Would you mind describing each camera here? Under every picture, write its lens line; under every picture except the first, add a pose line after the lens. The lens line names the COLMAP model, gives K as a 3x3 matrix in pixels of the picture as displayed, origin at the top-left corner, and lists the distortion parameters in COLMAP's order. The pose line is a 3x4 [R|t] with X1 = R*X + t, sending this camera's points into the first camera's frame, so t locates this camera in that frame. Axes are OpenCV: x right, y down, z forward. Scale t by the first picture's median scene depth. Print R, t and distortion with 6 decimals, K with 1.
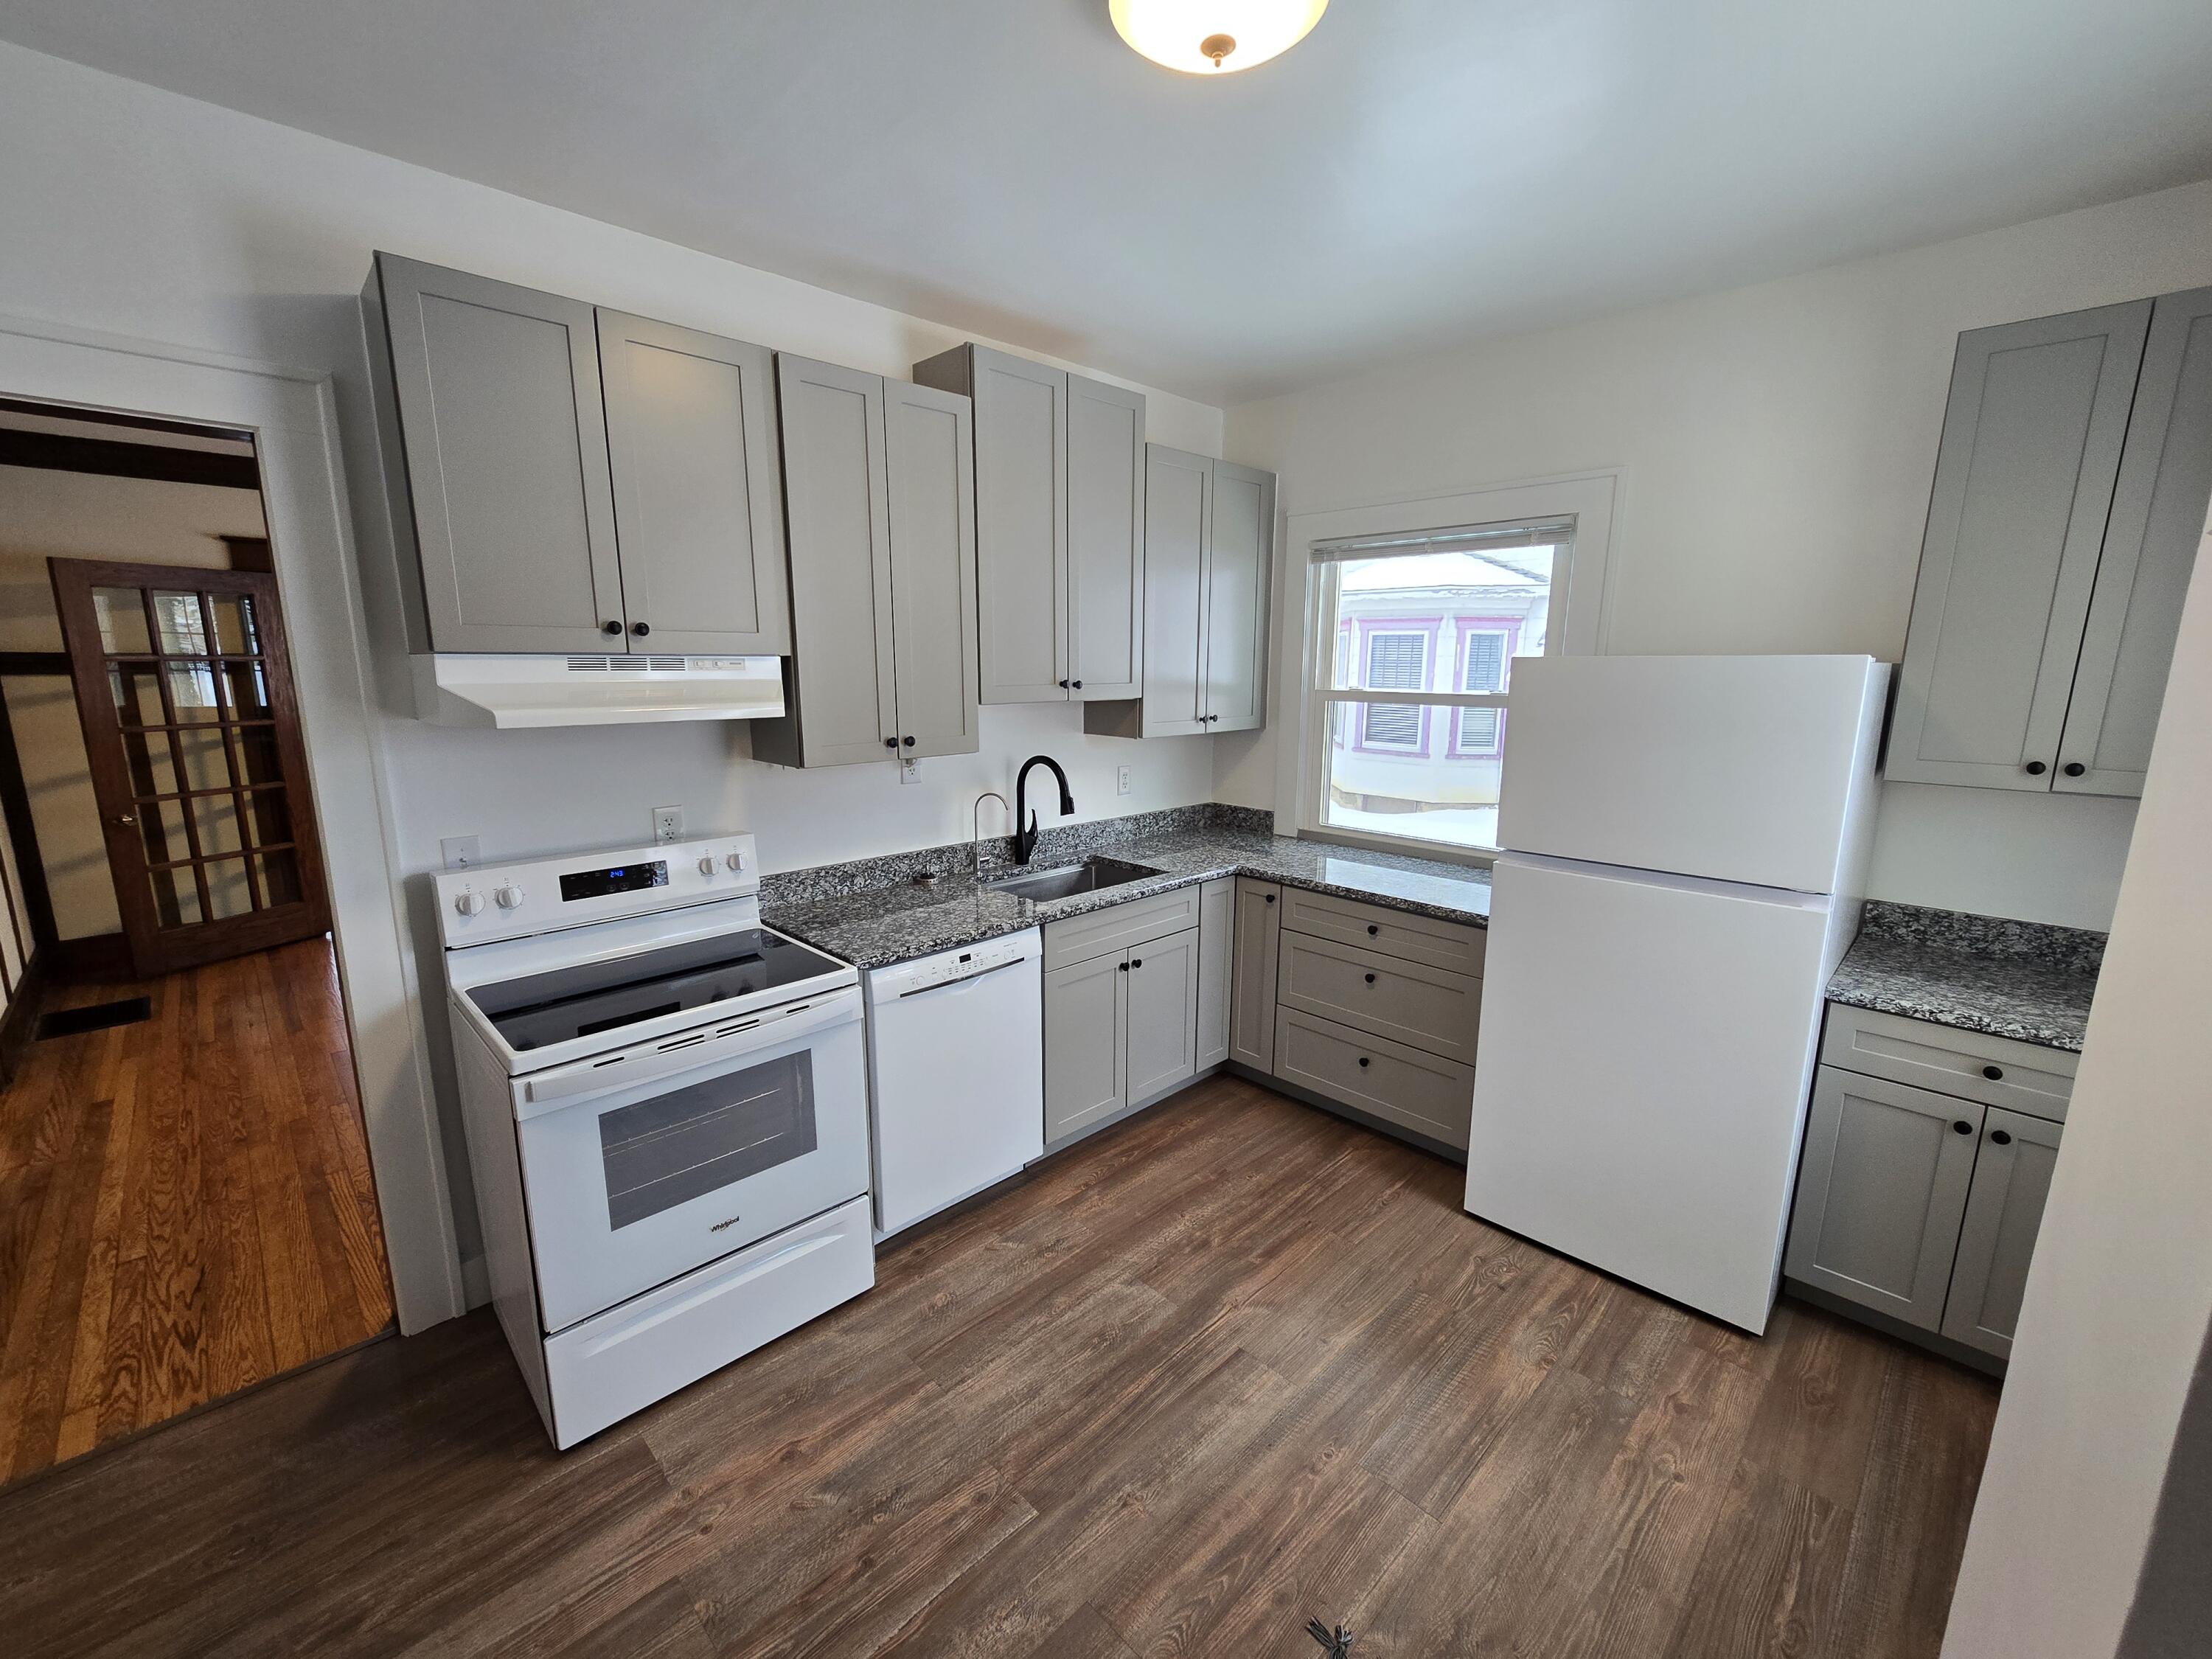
lens RADIAL K [[905.9, 0, 1128.1], [0, 905.9, 840.0], [0, 0, 1]] dist [-0.014677, 0.002544]
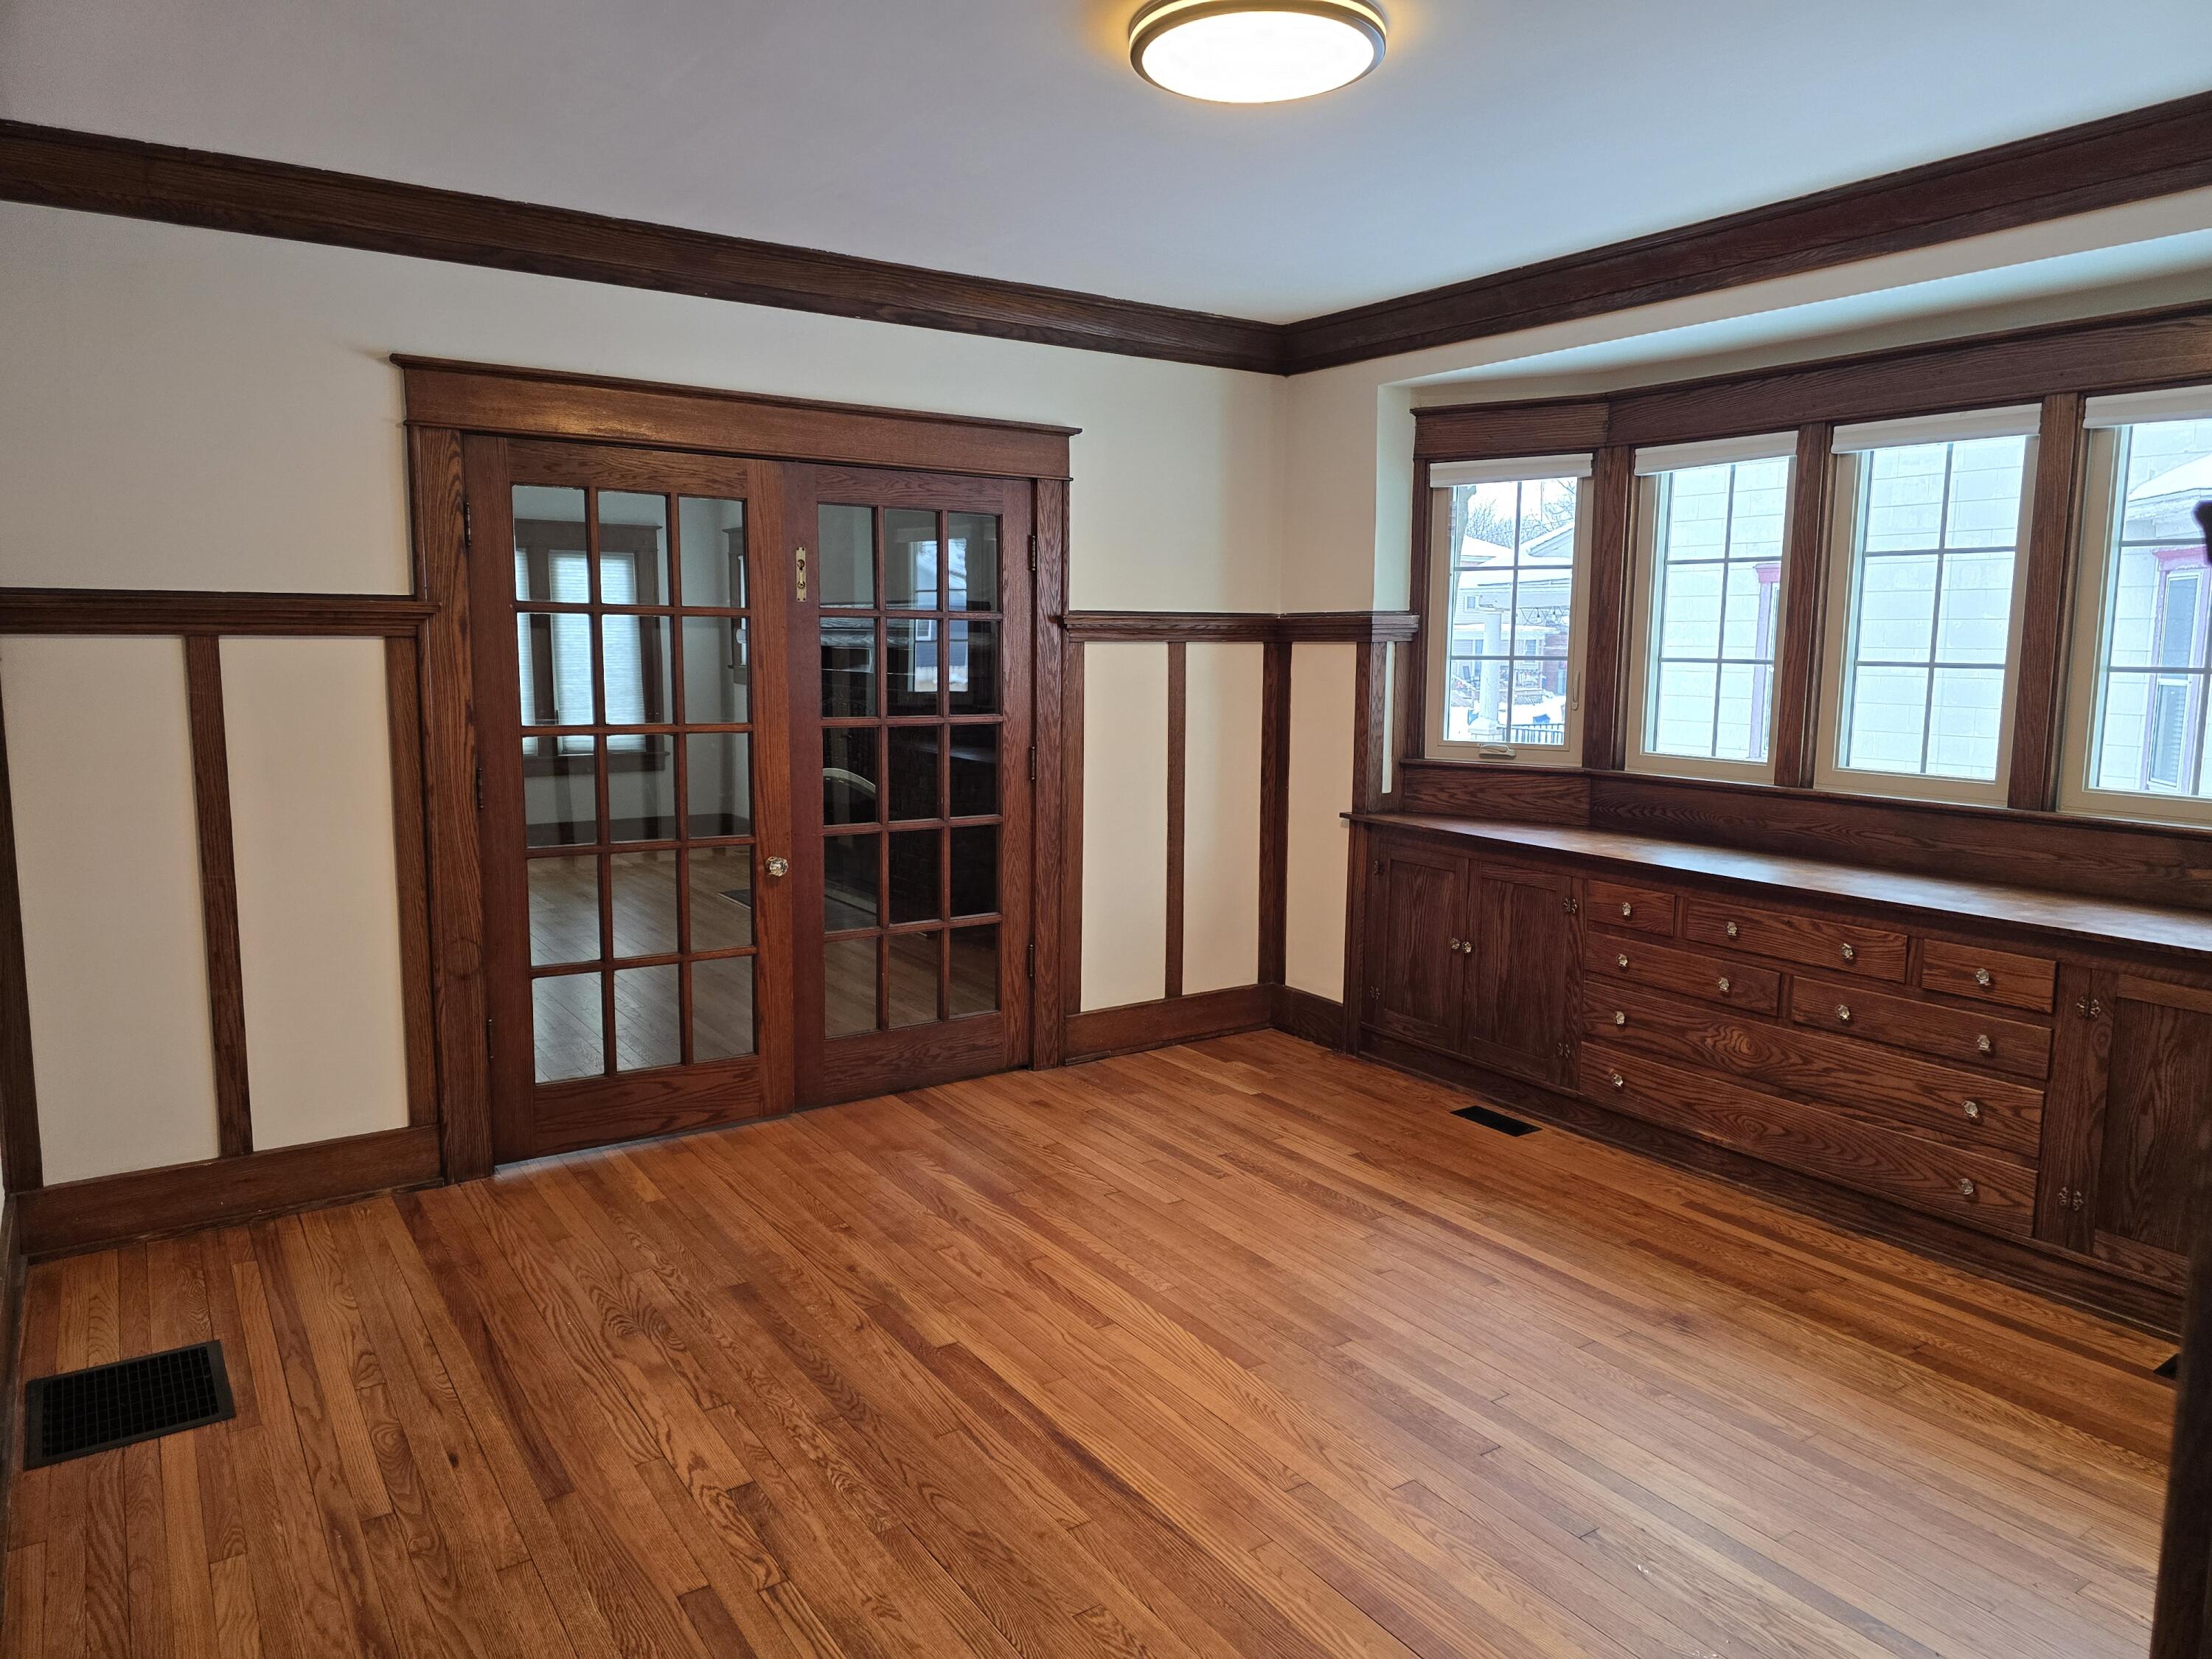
lens RADIAL K [[1476.0, 0, 1120.4], [0, 1476.0, 823.2], [0, 0, 1]] dist [0.072091, -0.063187]
pose [[0.979329, 0.023382, -0.200917, -0.473339], [-0.037435, 0.997088, -0.066432, -0.048495], [0.198779, 0.072580, 0.977353, 0.309414]]
